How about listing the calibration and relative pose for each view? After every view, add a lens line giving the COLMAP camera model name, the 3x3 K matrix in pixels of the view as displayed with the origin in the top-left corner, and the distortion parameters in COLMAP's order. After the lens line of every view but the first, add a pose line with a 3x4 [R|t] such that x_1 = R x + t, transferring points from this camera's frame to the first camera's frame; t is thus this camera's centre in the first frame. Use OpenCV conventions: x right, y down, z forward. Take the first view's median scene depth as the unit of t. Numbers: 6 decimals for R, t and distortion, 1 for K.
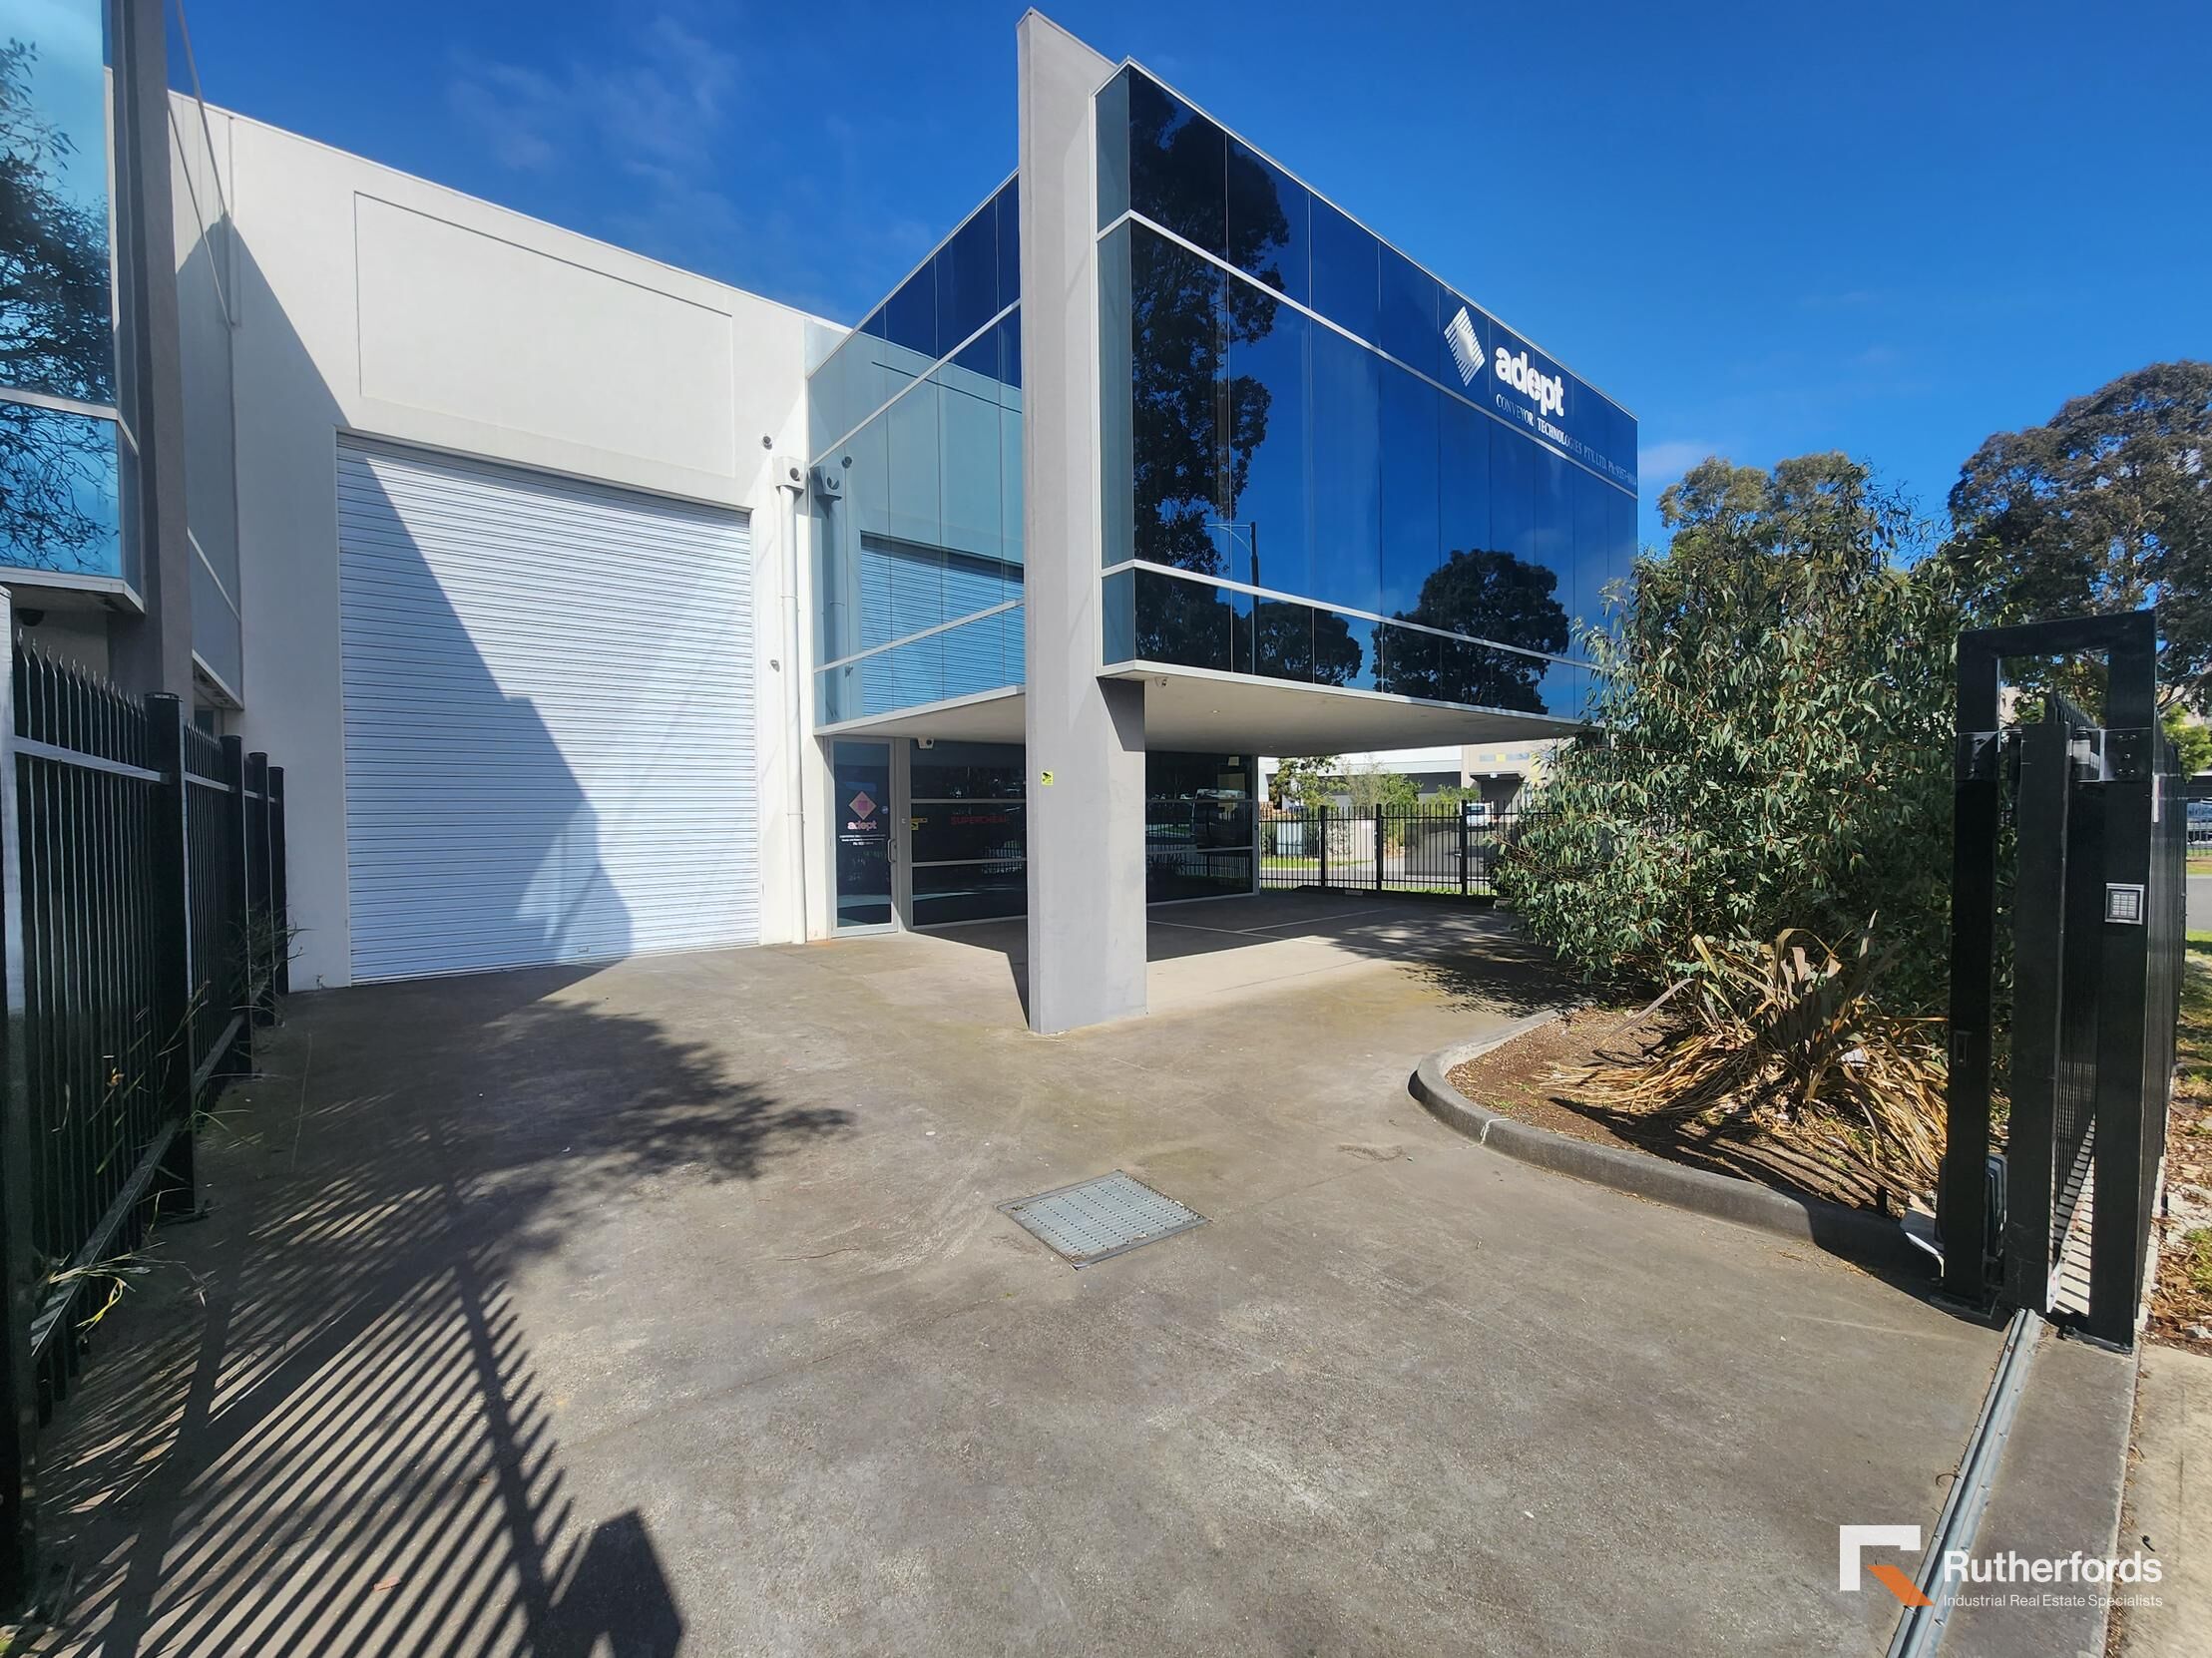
lens RADIAL K [[892.1, 0, 1113.9], [0, 892.1, 832.5], [0, 0, 1]] dist [-0.005112, -0.000059]
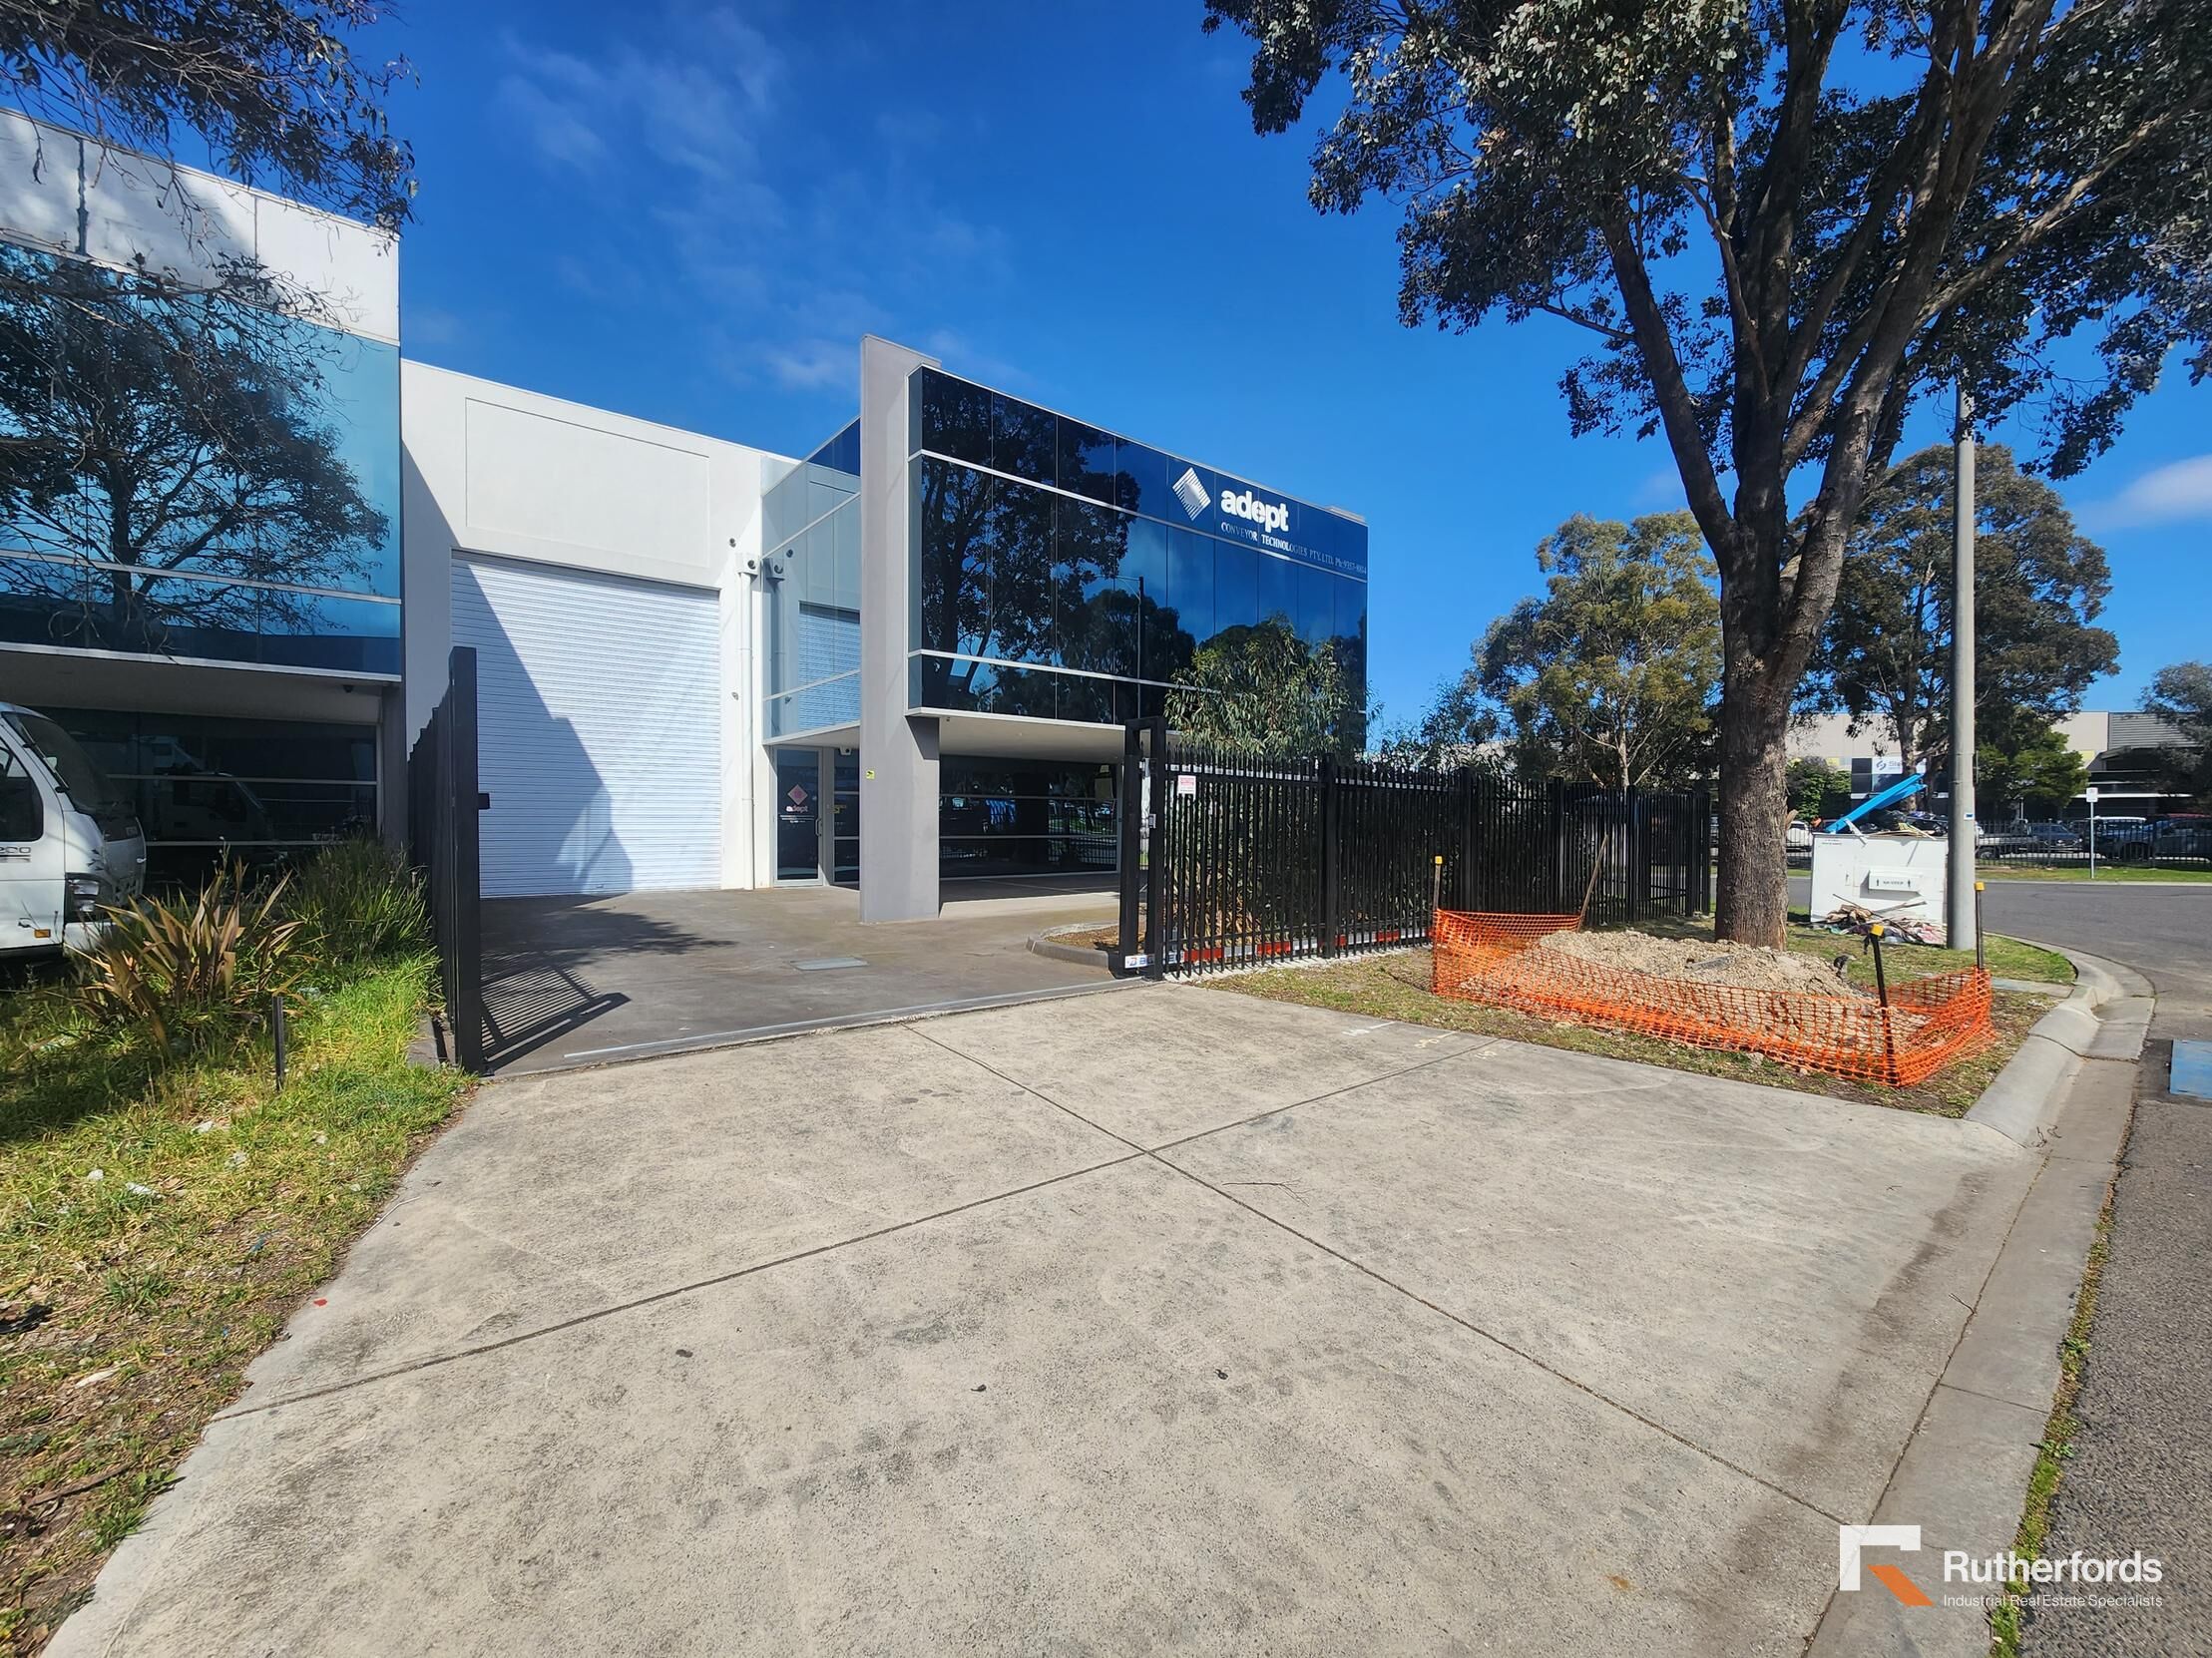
lens RADIAL K [[888.4, 0, 1116.9], [0, 888.4, 837.5], [0, 0, 1]] dist [-0.002043, -0.000572]
pose [[0.999821, 0.017927, -0.005977, 0.263361], [-0.017946, 0.999834, -0.003151, 0.037076], [0.005920, 0.003258, 0.999977, -0.456918]]
